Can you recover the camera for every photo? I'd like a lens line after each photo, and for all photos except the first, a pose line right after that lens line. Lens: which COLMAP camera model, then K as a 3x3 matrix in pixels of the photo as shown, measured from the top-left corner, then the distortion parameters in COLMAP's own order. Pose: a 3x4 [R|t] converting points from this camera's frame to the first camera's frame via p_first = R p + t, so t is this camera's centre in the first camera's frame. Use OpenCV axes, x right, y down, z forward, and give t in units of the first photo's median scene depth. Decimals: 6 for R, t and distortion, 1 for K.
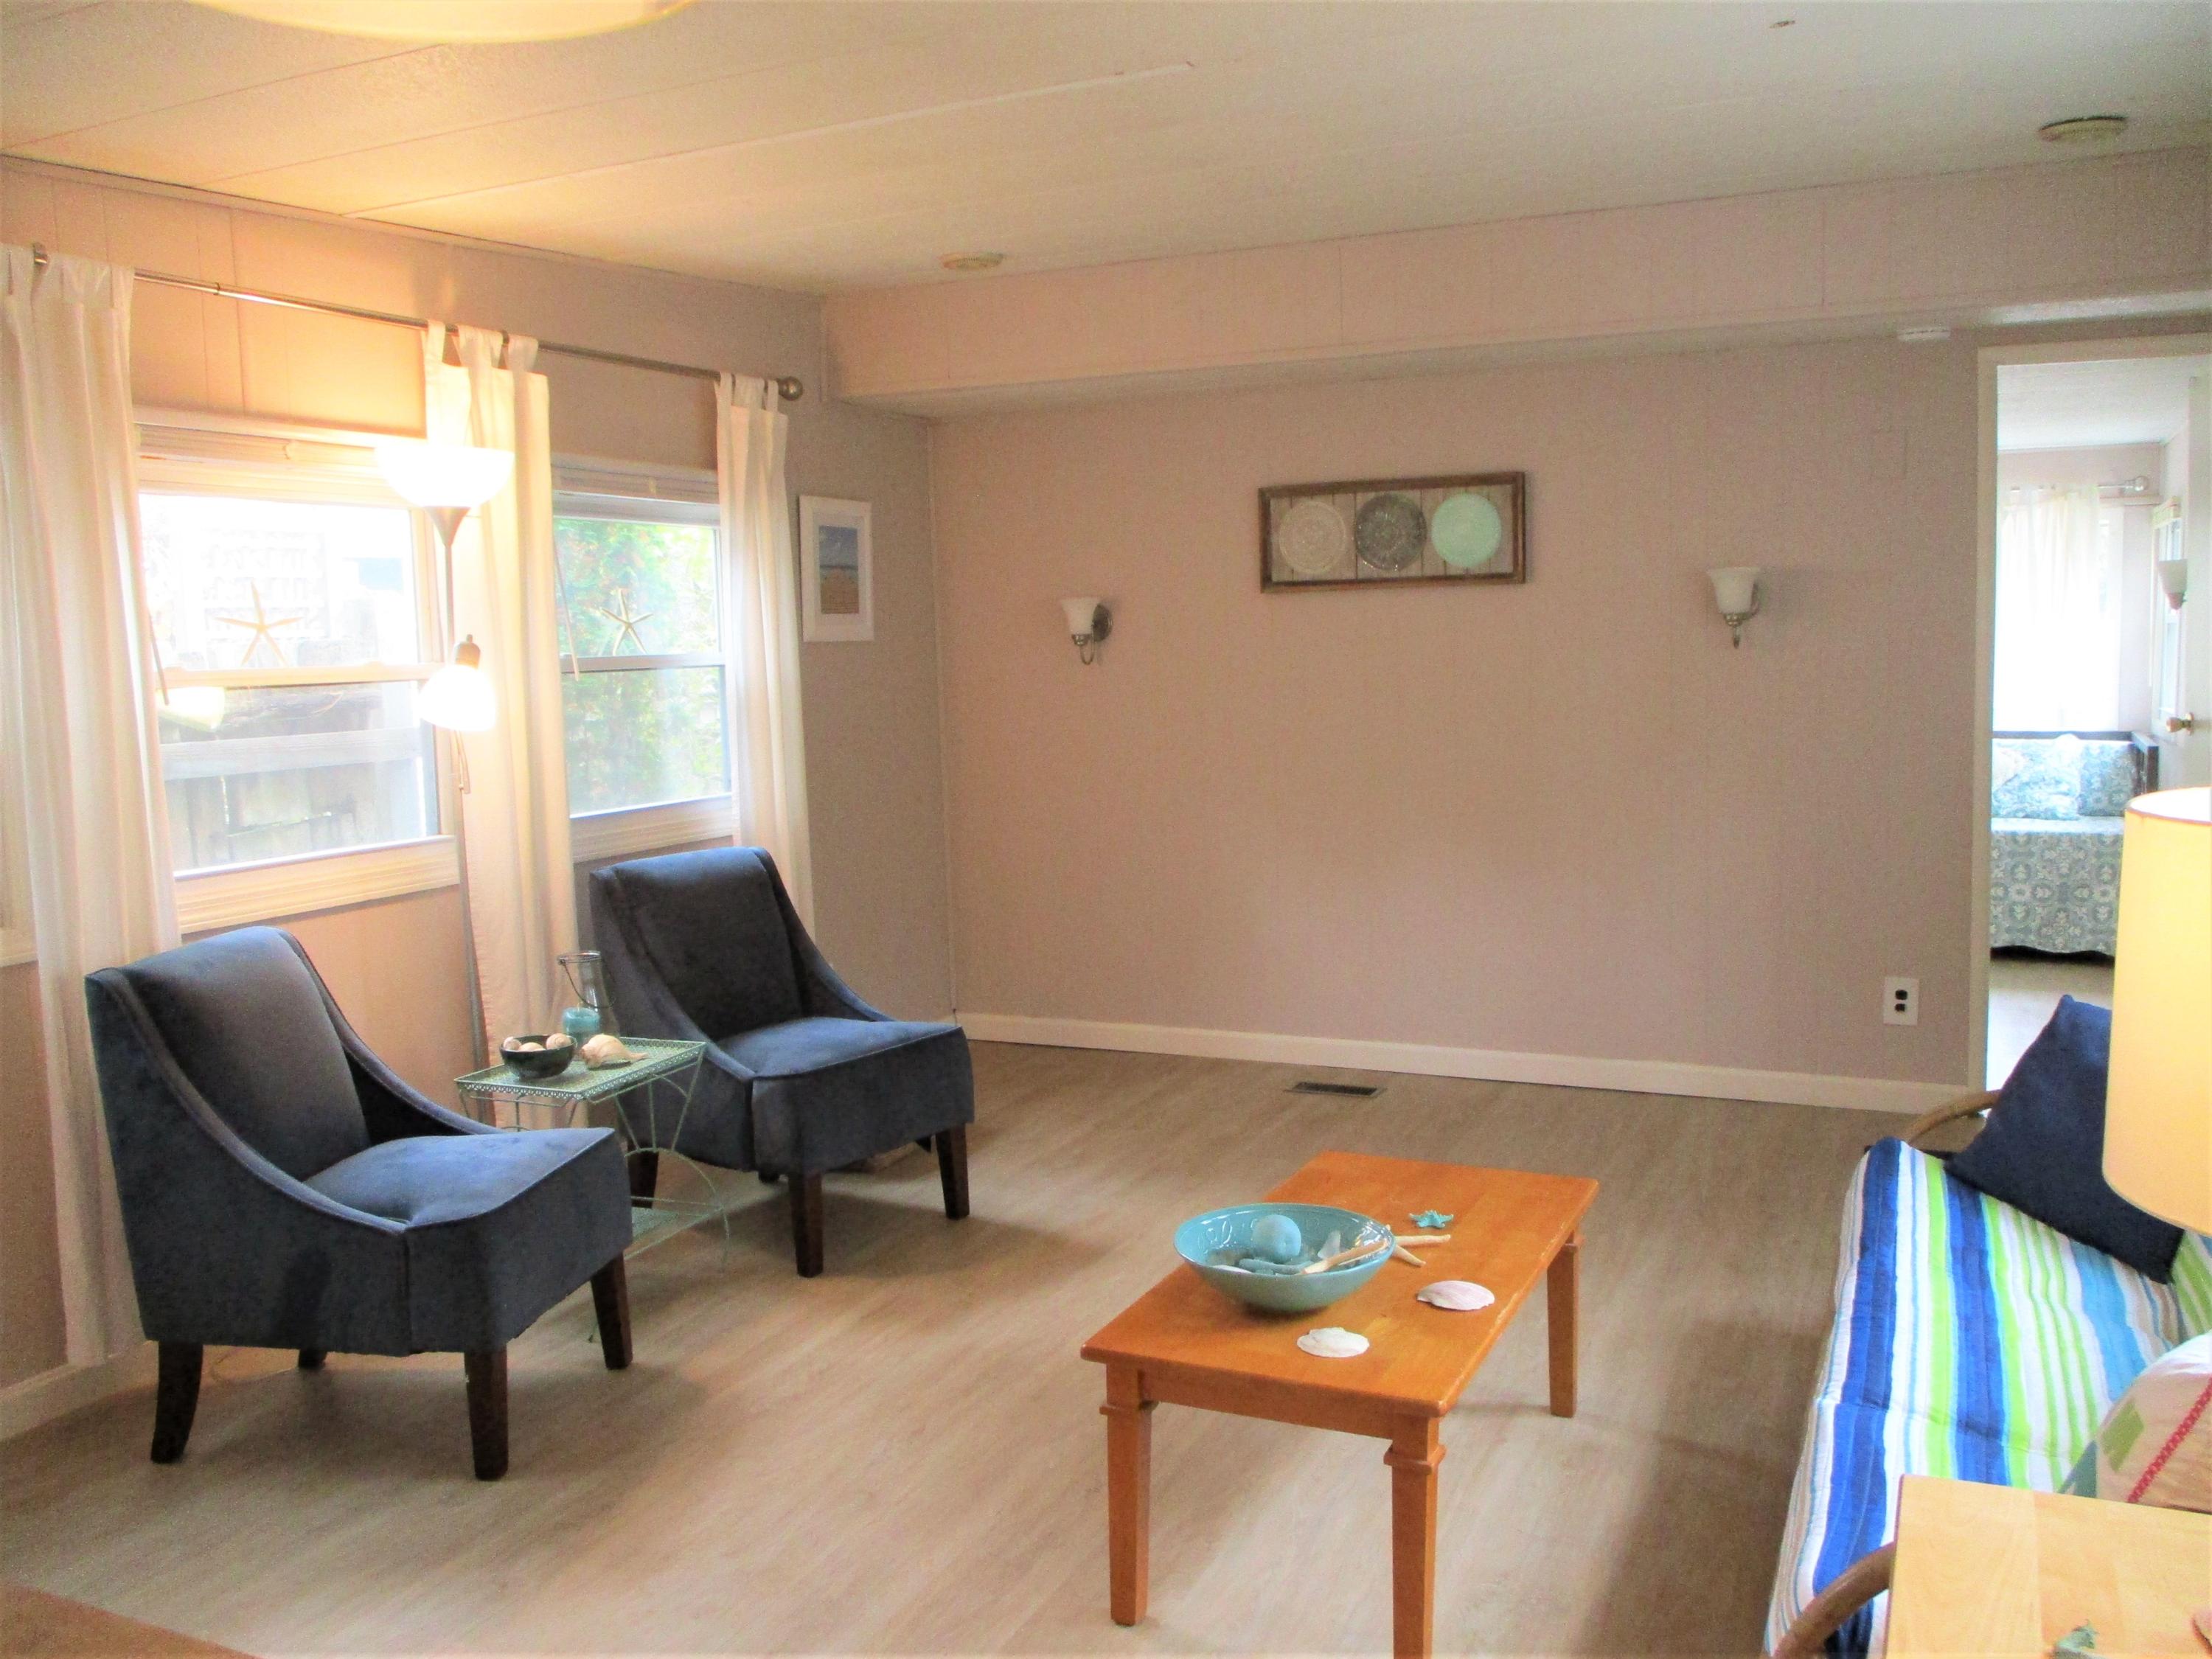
lens RADIAL K [[1834.1, 0, 1094.5], [0, 1834.1, 812.6], [0, 0, 1]] dist [-0.043361, 0.020061]
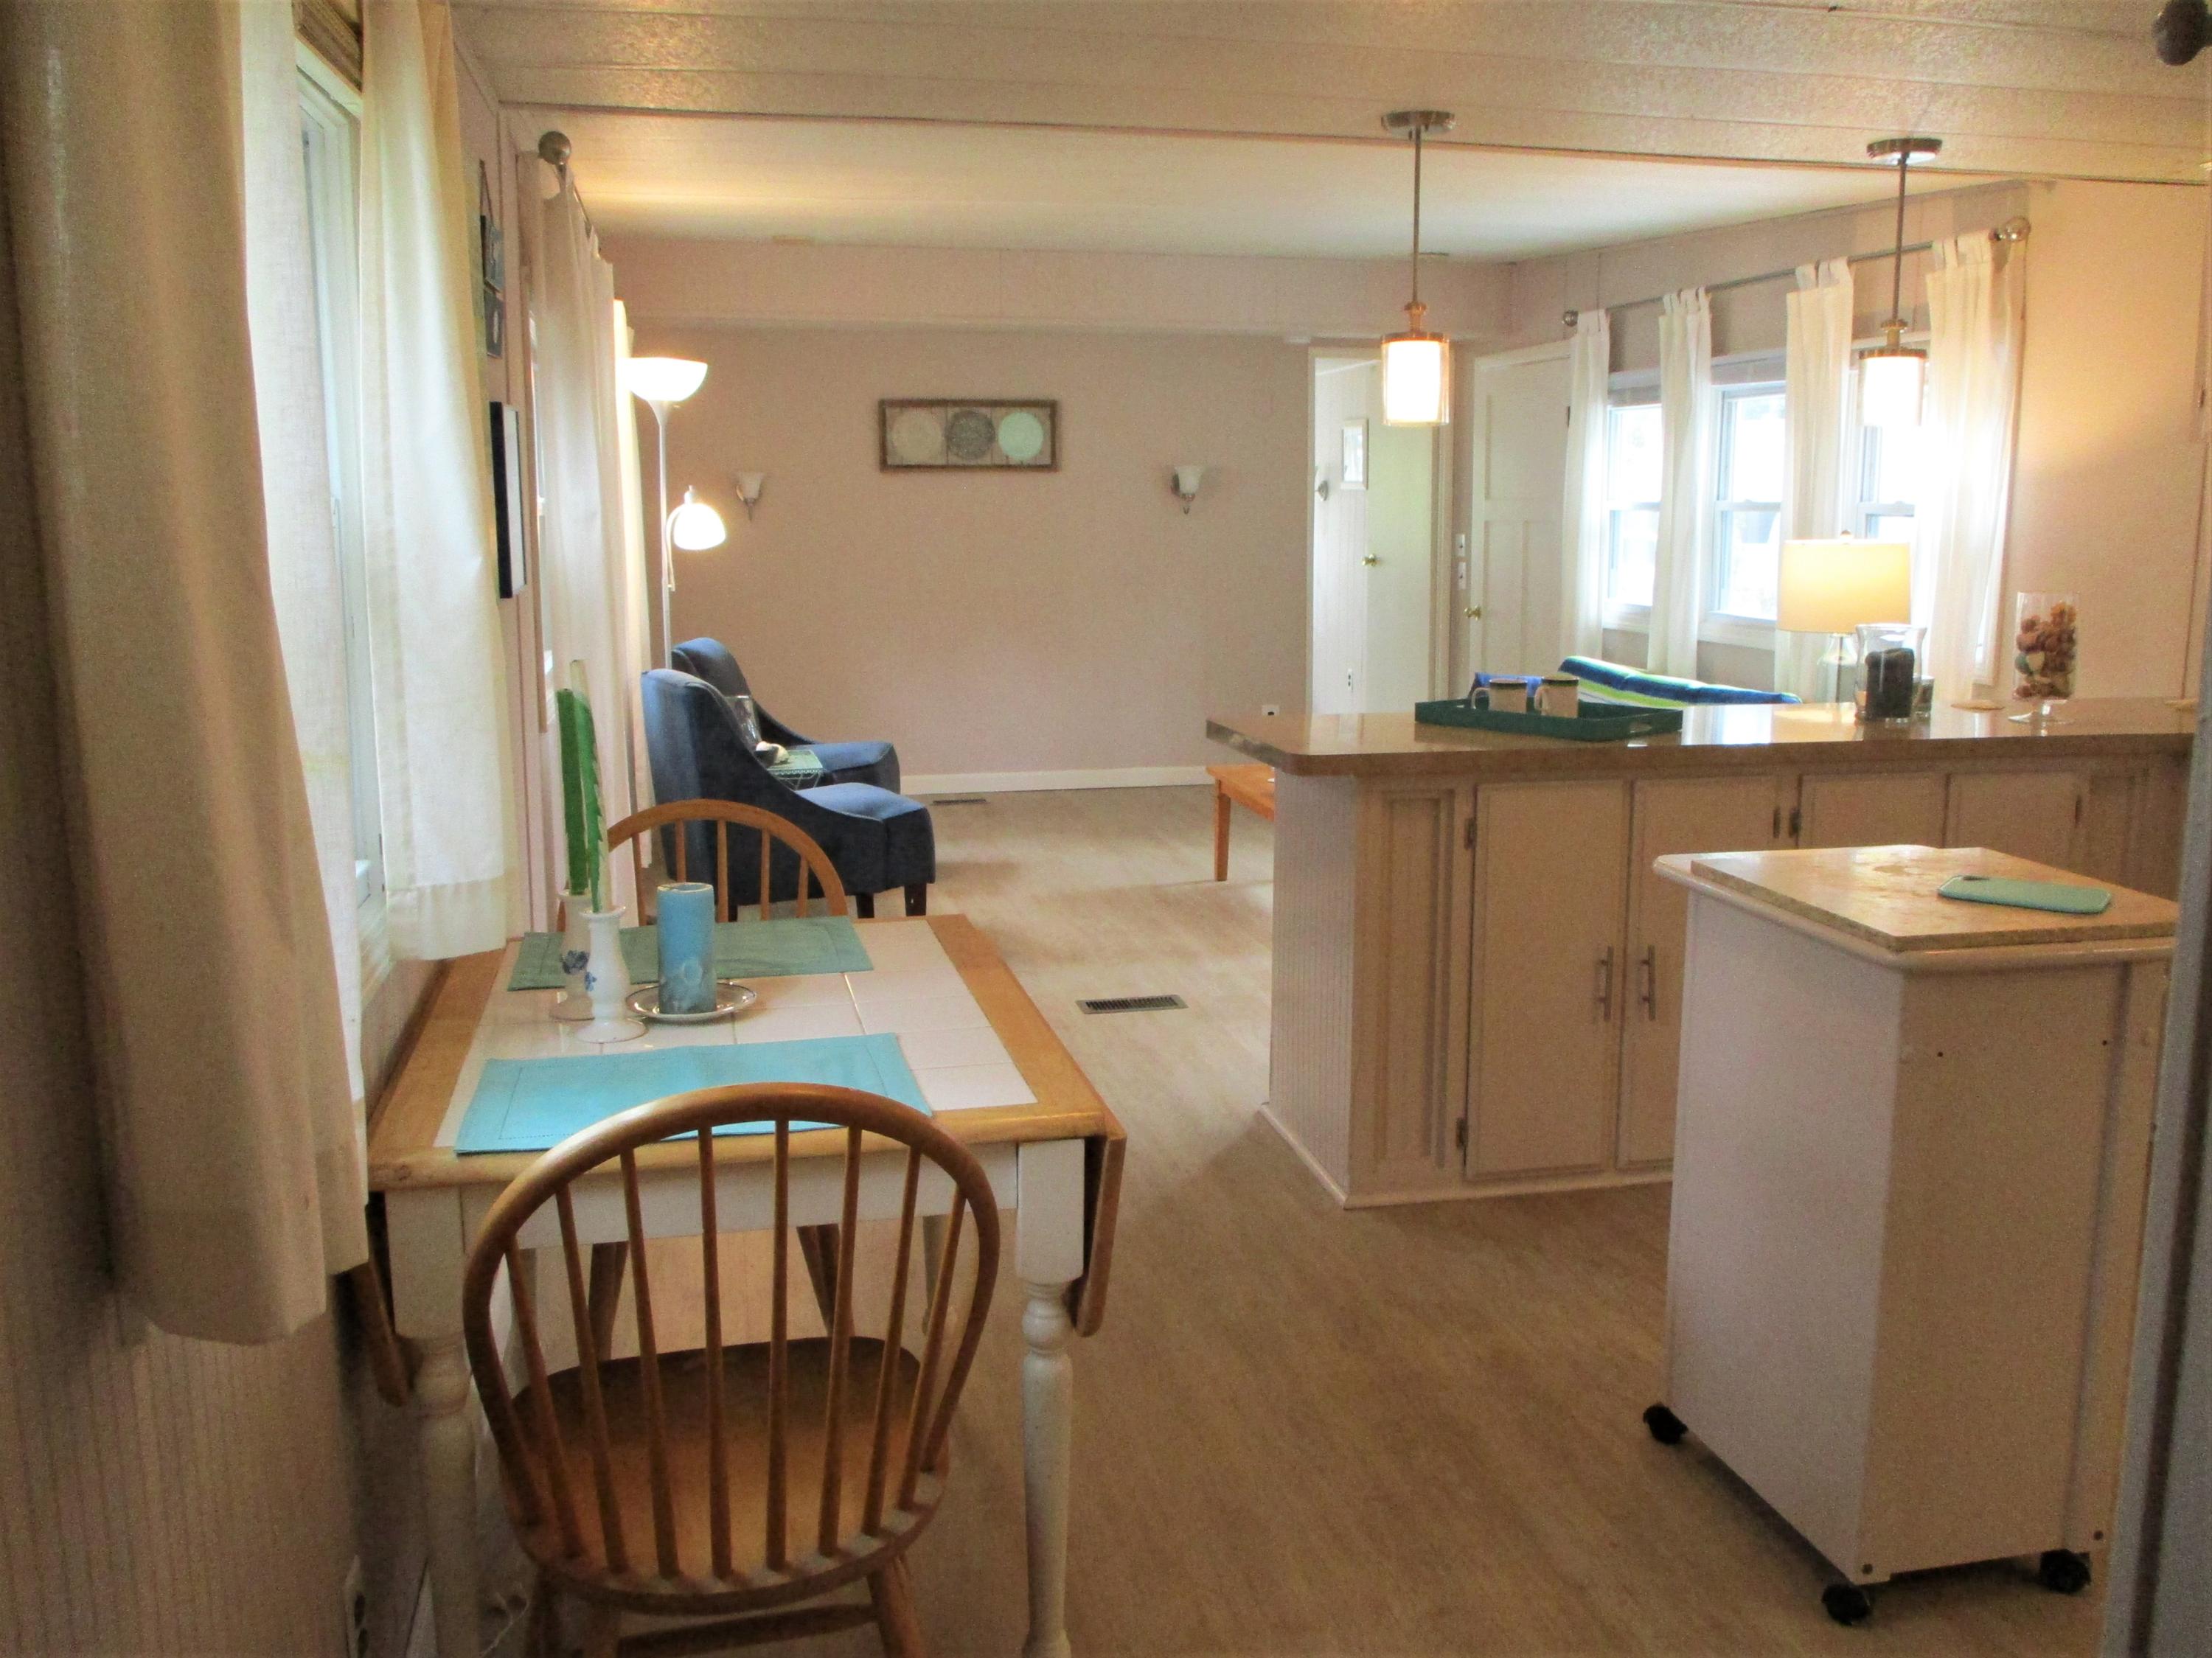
lens RADIAL K [[1834.0, 0, 1109.0], [0, 1834.0, 832.7], [0, 0, 1]] dist [-0.043361, 0.020061]
pose [[0.796186, -0.085058, 0.599043, -0.696433], [0.041946, 0.995447, 0.085593, 0.051729], [-0.603596, -0.043021, 0.796129, -0.300908]]
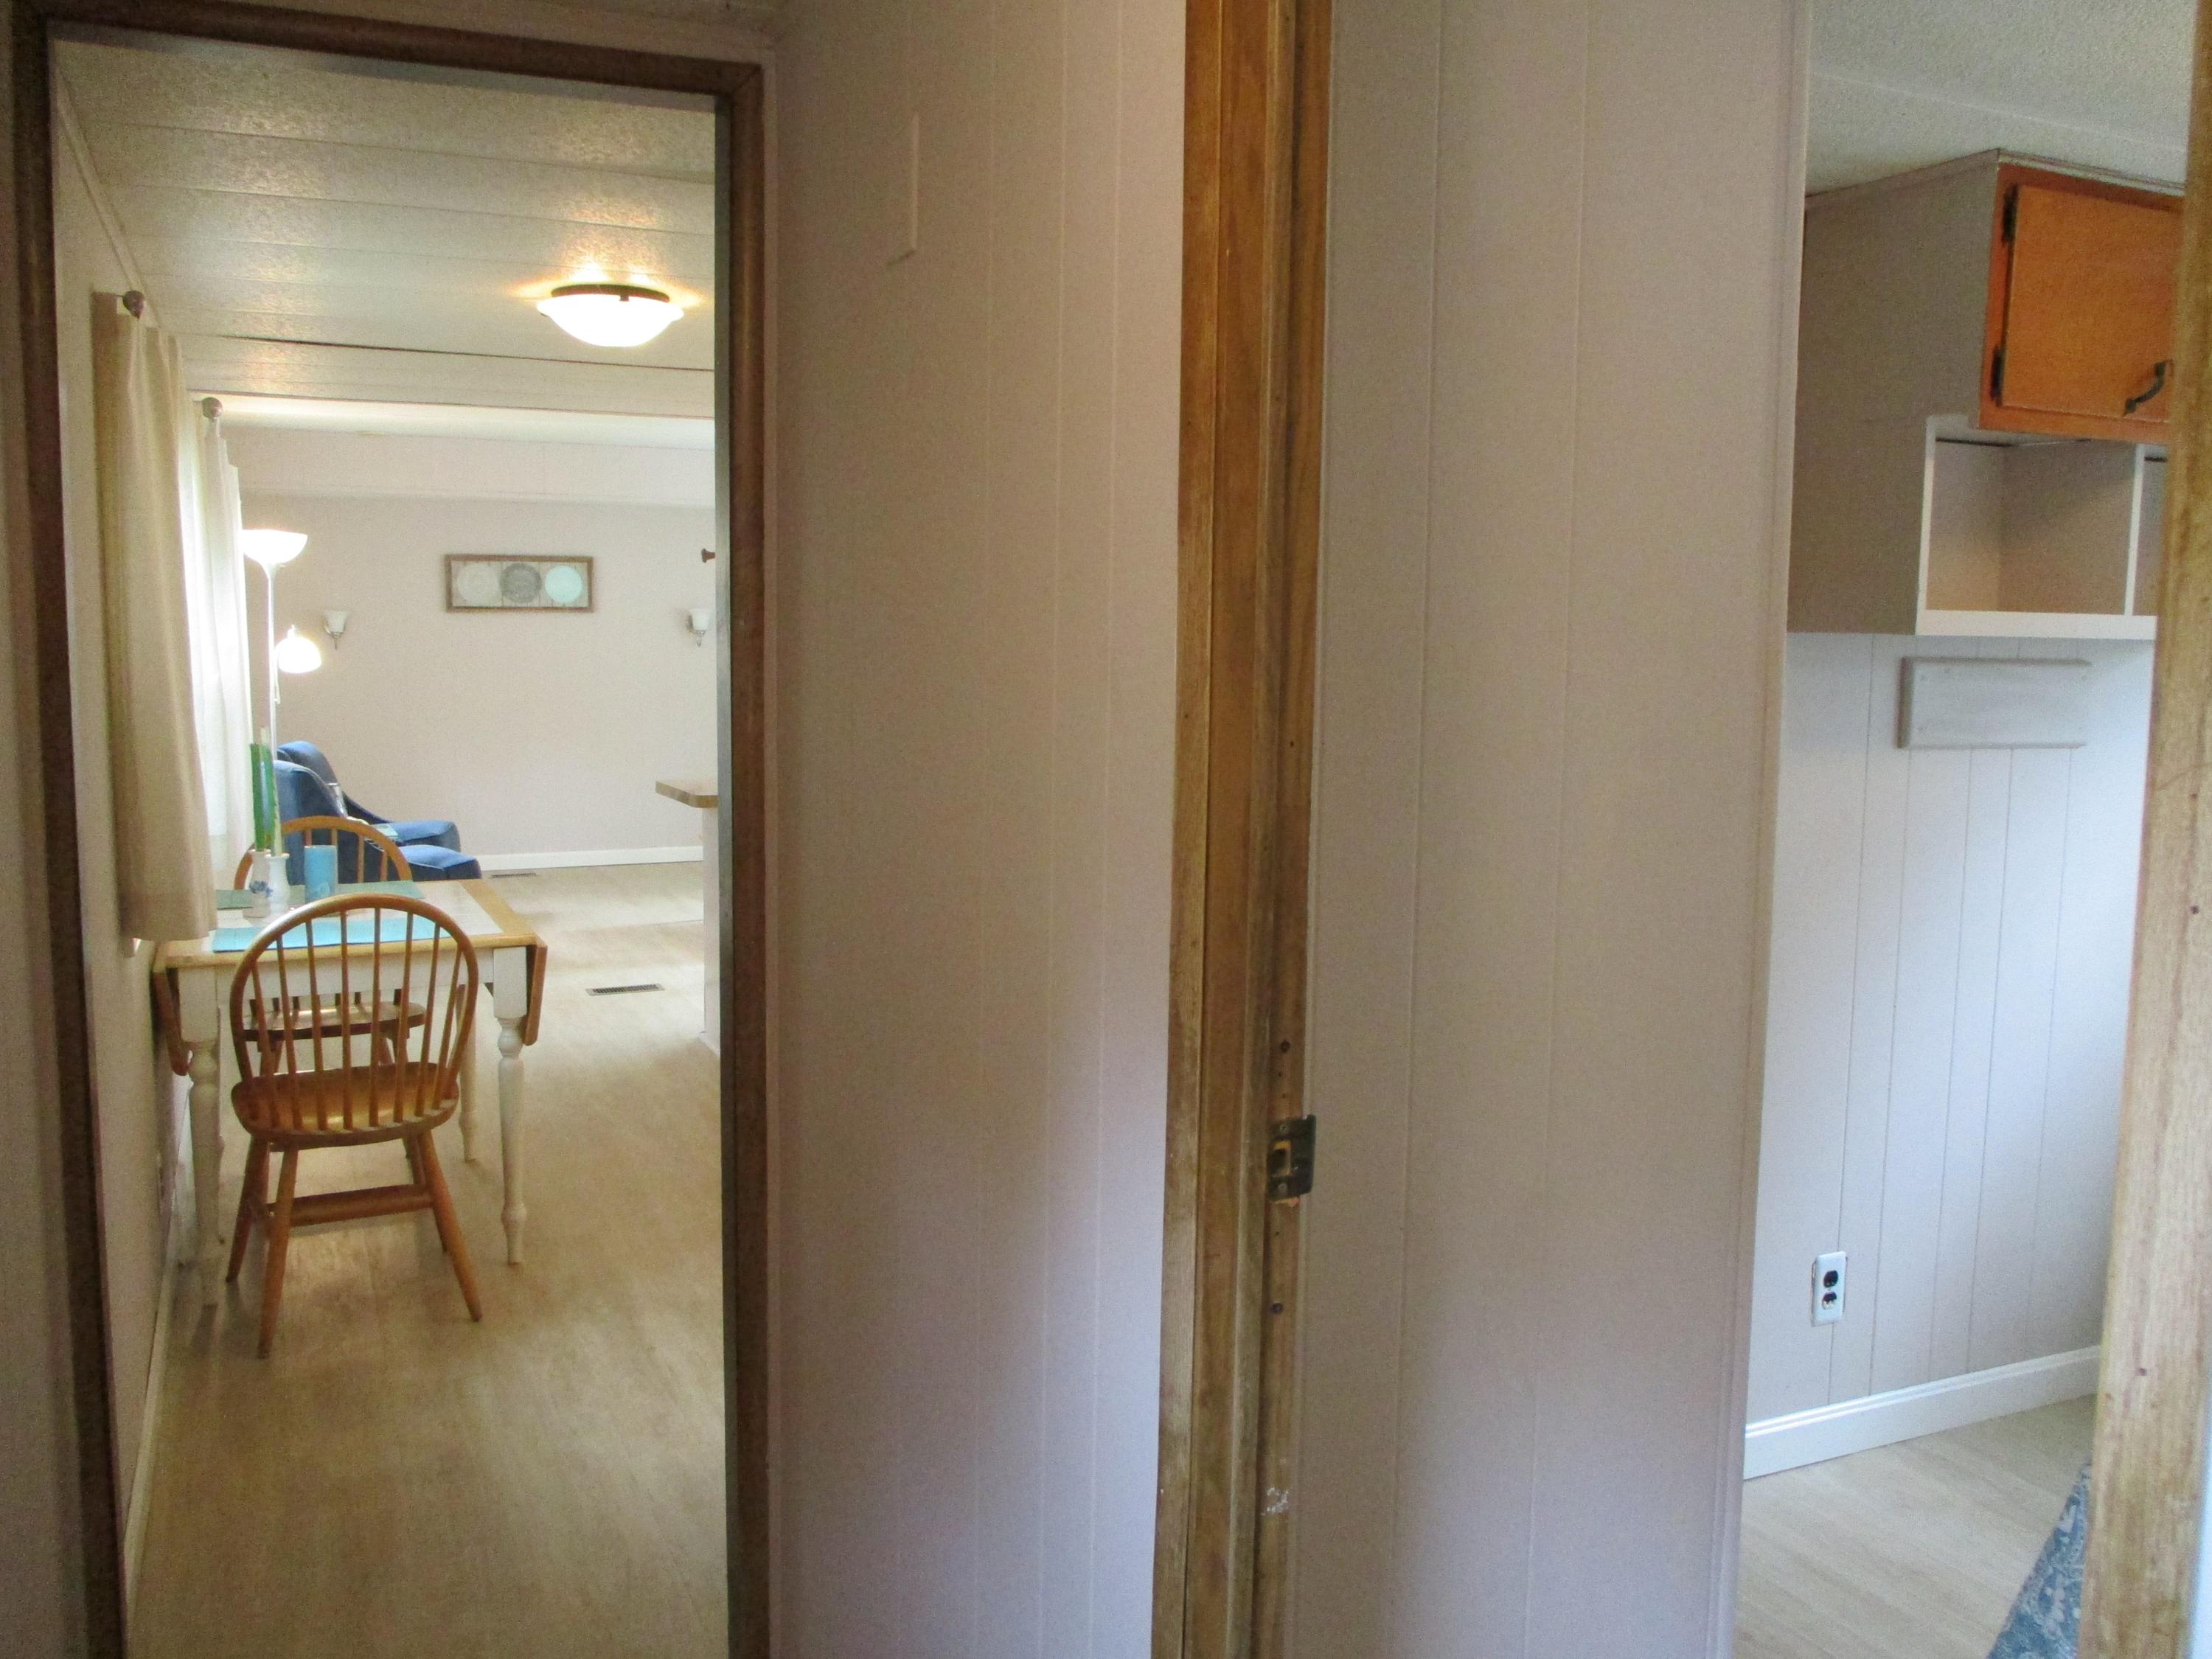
lens RADIAL K [[1834.1, 0, 1112.8], [0, 1834.1, 815.4], [0, 0, 1]] dist [-0.043361, 0.020061]
pose [[0.645985, -0.047937, 0.761844, -0.916614], [0.052484, 0.998454, 0.018322, 0.088015], [-0.761544, 0.028149, 0.647502, -0.709165]]
